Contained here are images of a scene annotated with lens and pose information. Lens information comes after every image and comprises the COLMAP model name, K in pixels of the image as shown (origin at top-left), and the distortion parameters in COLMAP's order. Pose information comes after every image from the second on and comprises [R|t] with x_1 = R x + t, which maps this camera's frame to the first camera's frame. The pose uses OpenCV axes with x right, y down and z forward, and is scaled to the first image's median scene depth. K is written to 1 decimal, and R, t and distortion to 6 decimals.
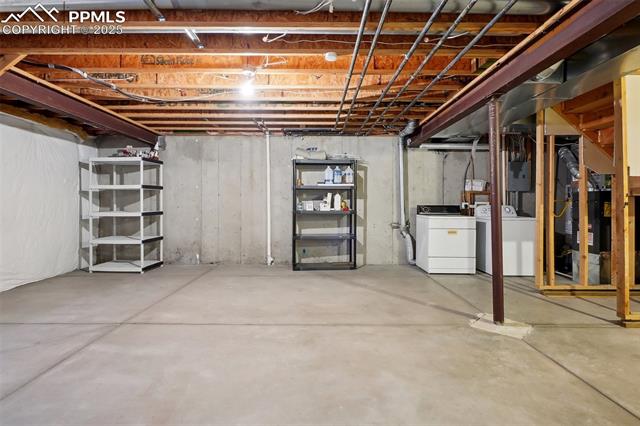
lens RADIAL K [[328.3, 0, 319.0], [0, 328.3, 204.4], [0, 0, 1]] dist [-0.001680, -0.000230]
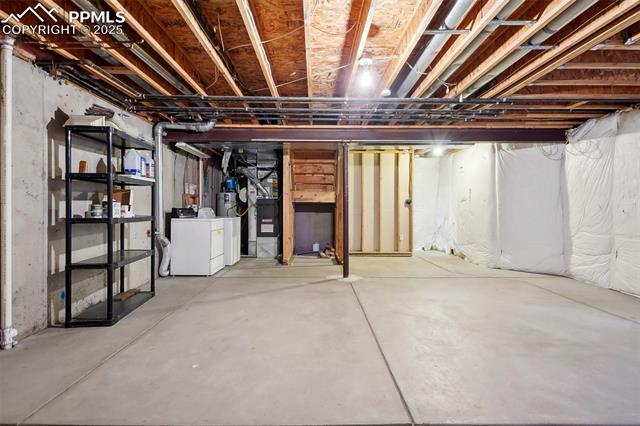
lens RADIAL K [[328.3, 0, 319.0], [0, 328.3, 204.4], [0, 0, 1]] dist [-0.001680, -0.000230]
pose [[-0.011464, 0.009413, 0.999890, -0.631980], [0.002383, 0.999953, -0.009386, 0.002025], [-0.999931, 0.002276, -0.011486, 0.641392]]
